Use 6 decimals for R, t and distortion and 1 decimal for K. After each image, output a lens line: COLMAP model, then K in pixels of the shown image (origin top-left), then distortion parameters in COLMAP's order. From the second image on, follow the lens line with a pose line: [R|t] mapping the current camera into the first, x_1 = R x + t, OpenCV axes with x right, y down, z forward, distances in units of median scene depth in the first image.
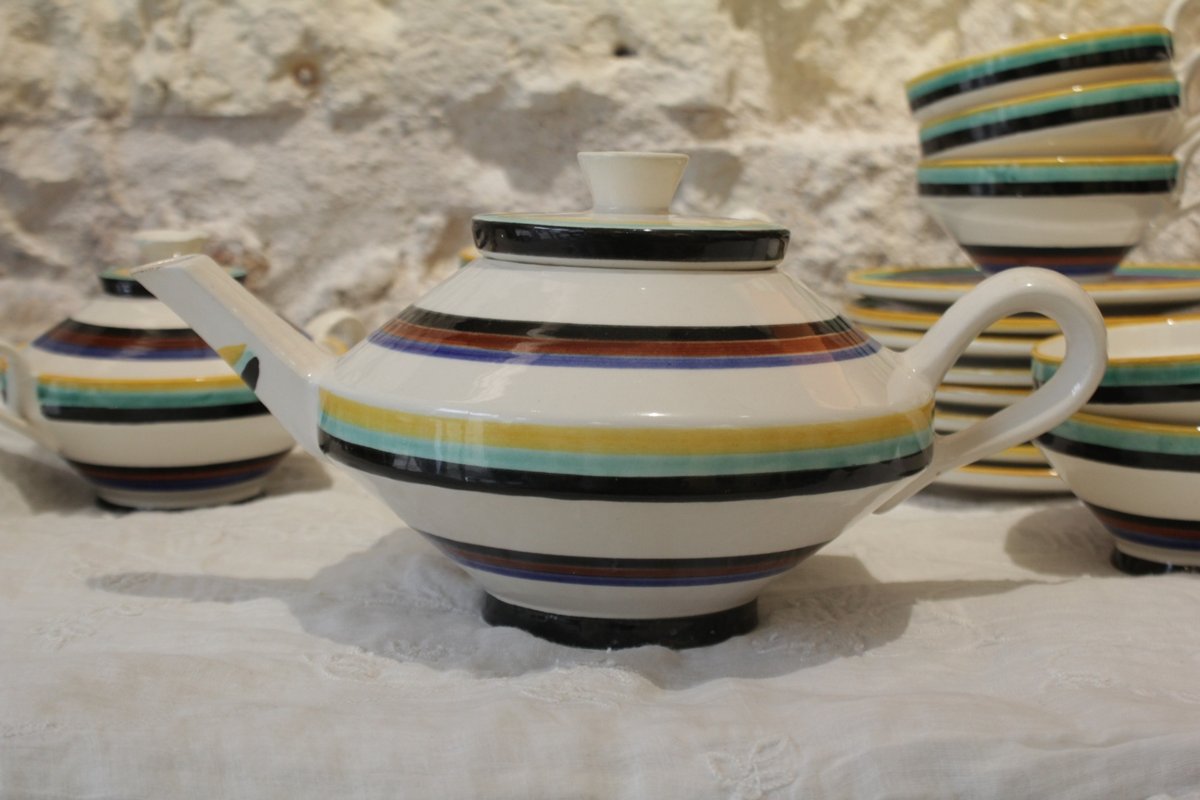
lens RADIAL K [[1859.4, 0, 603.1], [0, 1859.4, 411.7], [0, 0, 1]] dist [-0.012016, 0.000000]
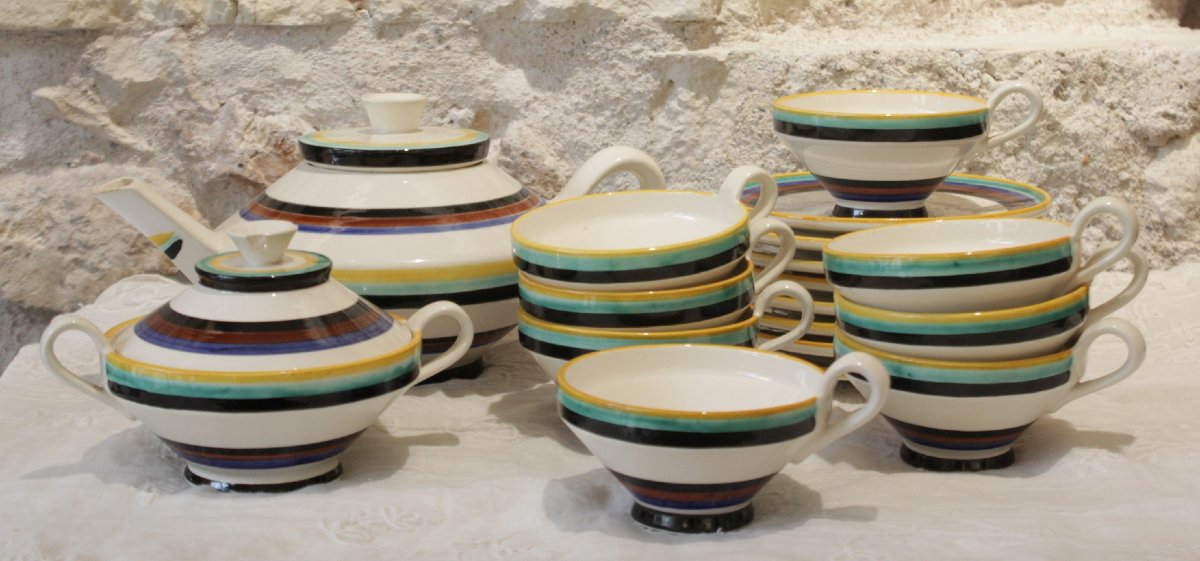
lens RADIAL K [[2142.0, 0, 609.3], [0, 2142.0, 230.0], [0, 0, 1]] dist [-0.004674, 0.000000]
pose [[0.998170, 0.004650, -0.060295, 0.081728], [-0.002254, 0.999208, 0.039740, -0.084471], [0.060432, -0.039532, 0.997389, -0.337508]]
